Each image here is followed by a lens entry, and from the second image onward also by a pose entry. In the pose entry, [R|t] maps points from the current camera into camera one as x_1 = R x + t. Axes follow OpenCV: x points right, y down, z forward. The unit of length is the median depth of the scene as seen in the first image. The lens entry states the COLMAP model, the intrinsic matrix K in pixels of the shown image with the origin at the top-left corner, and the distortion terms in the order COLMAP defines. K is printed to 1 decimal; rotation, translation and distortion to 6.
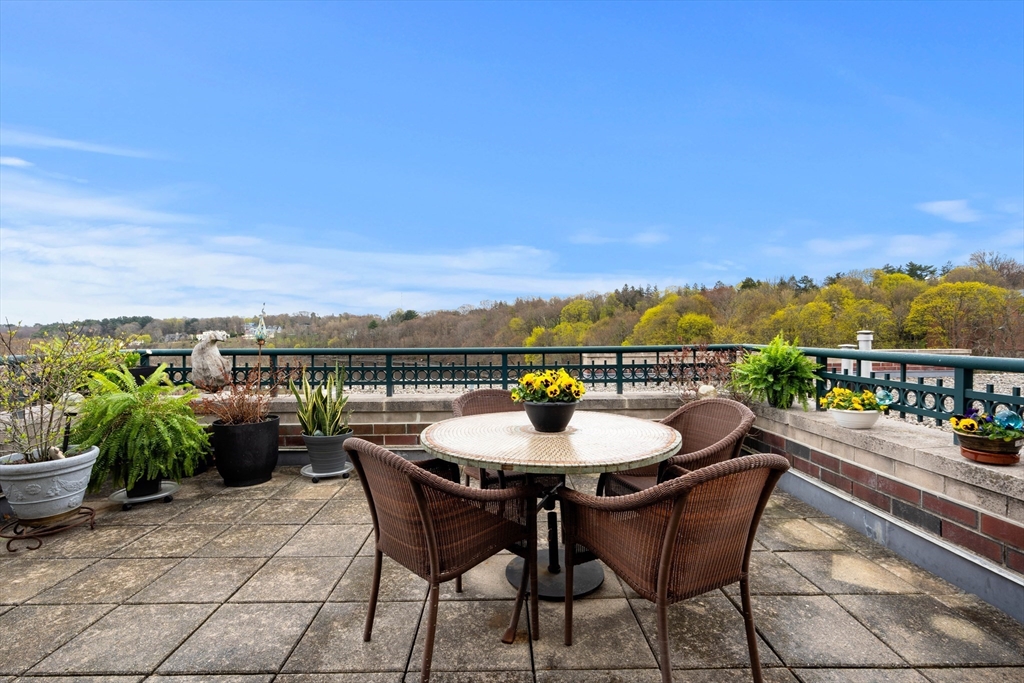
lens RADIAL K [[484.4, 0, 513.3], [0, 484.4, 336.1], [0, 0, 1]] dist [-0.010112, 0.000808]
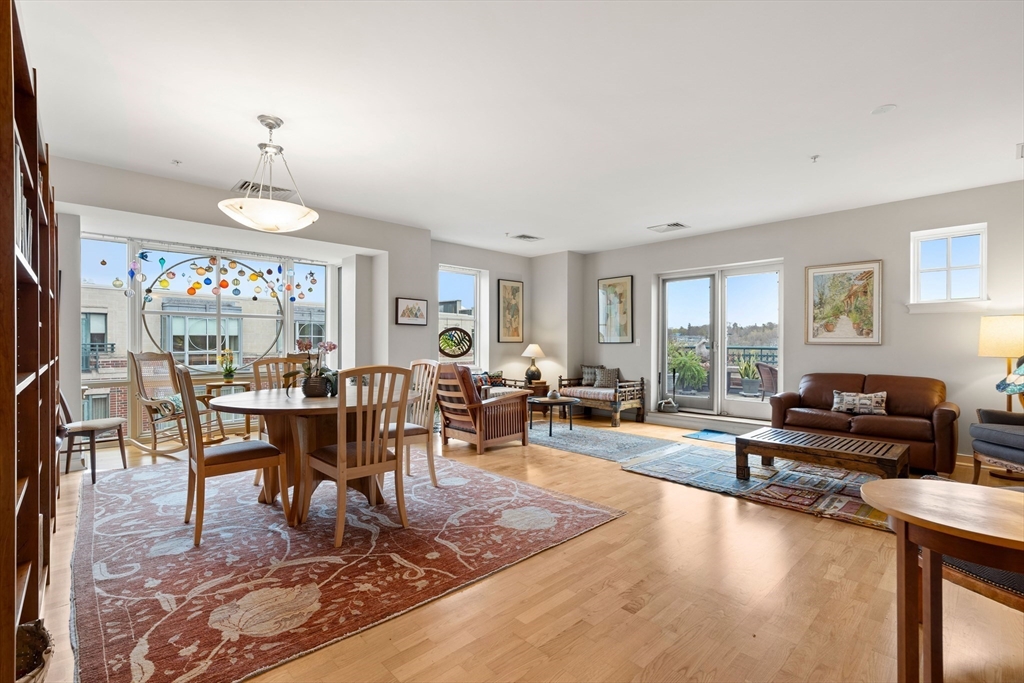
lens RADIAL K [[464.7, 0, 505.9], [0, 464.7, 345.1], [0, 0, 1]] dist [-0.015077, 0.005856]
pose [[0.658198, 0.013269, -0.752728, 0.022924], [-0.014329, 0.999884, 0.005097, 0.001068], [0.752709, 0.007431, 0.658312, -0.060141]]
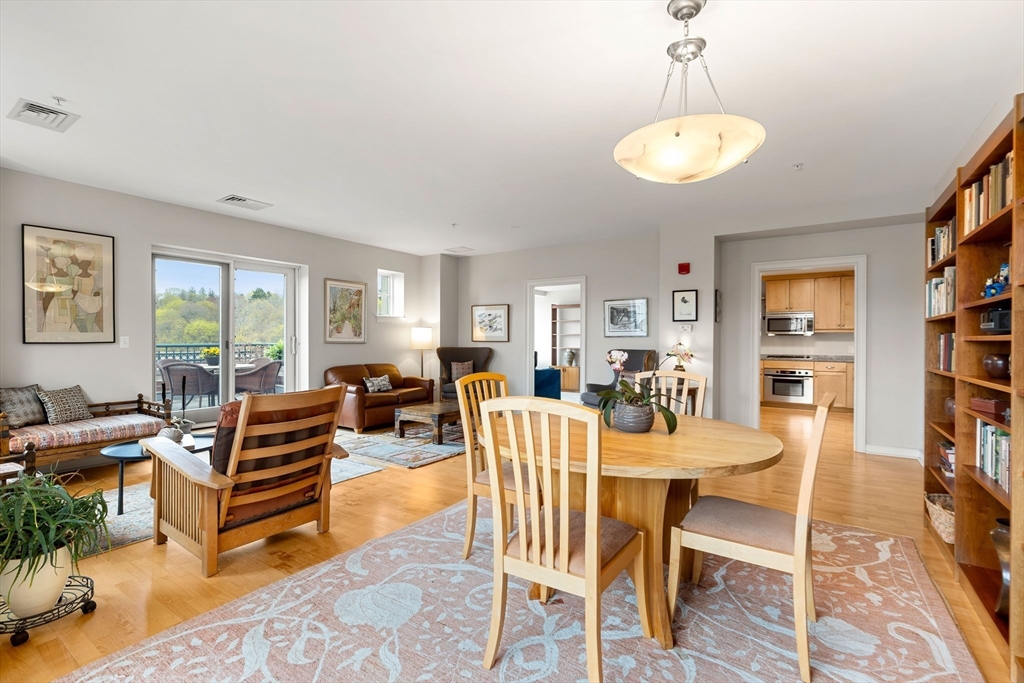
lens RADIAL K [[464.7, 0, 512.2], [0, 464.7, 345.2], [0, 0, 1]] dist [-0.015077, 0.005856]
pose [[0.577340, 0.000431, 0.816504, -0.030179], [-0.003339, 0.999993, 0.001833, 0.000840], [-0.816497, -0.003784, 0.577337, -0.056966]]
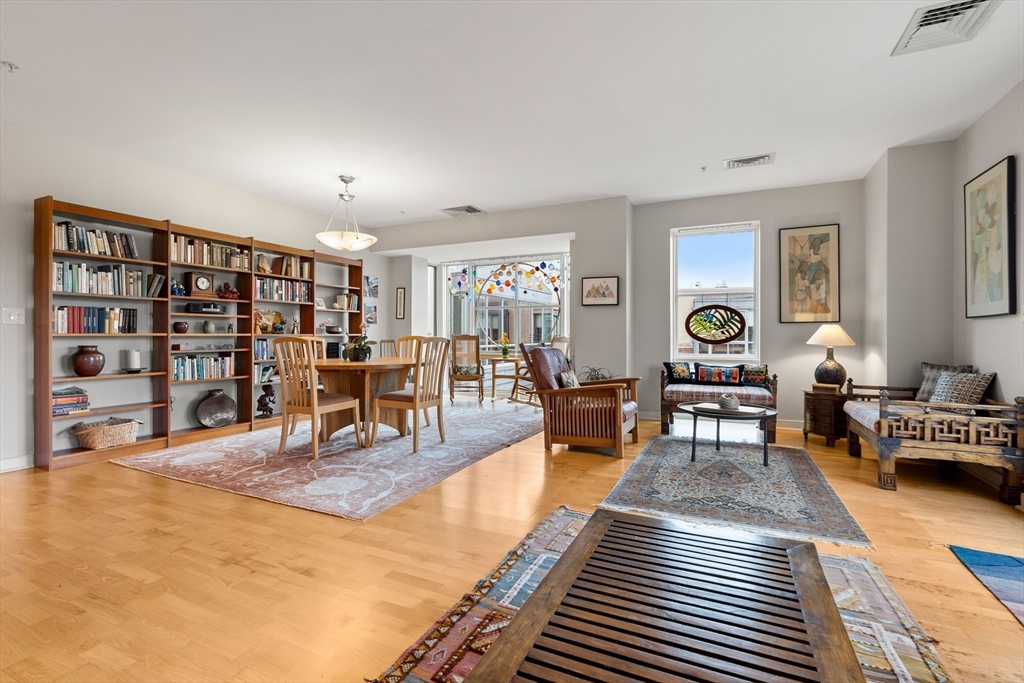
lens RADIAL K [[464.7, 0, 507.4], [0, 464.7, 326.9], [0, 0, 1]] dist [-0.015077, 0.005856]
pose [[-0.459467, -0.008700, -0.888152, 0.023807], [-0.003411, 0.999962, -0.008030, 0.001950], [0.888188, -0.000660, -0.459479, -0.015864]]
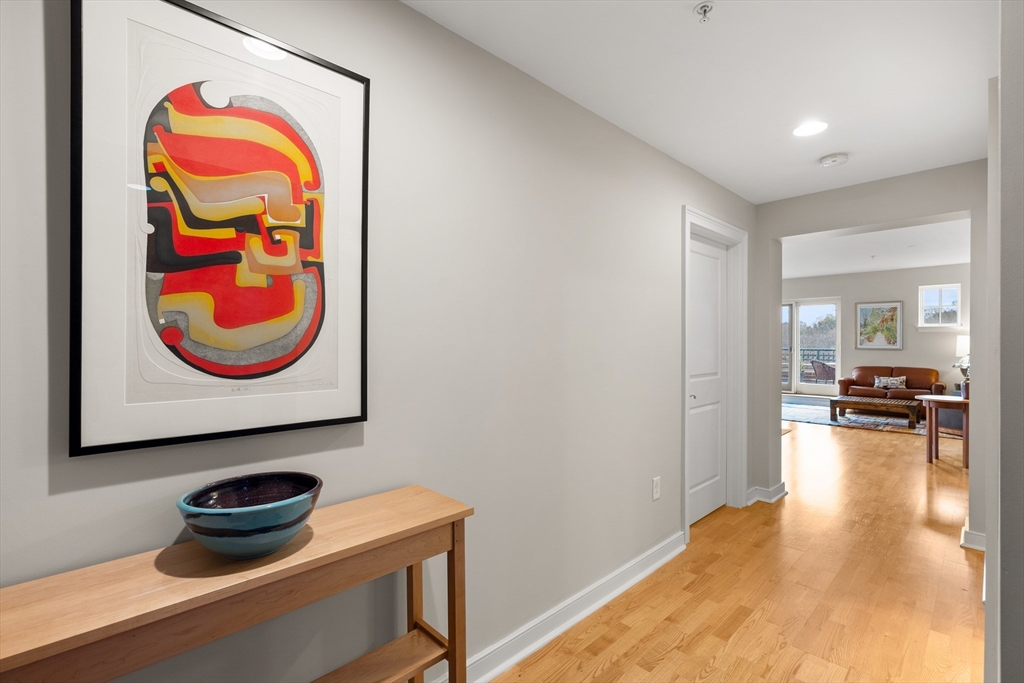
lens RADIAL K [[464.7, 0, 503.0], [0, 464.7, 345.3], [0, 0, 1]] dist [-0.015077, 0.005856]
pose [[0.662822, 0.013393, -0.748658, 0.027083], [-0.010013, 0.999909, 0.009023, -0.000092], [0.748710, 0.001516, 0.662896, -0.107871]]
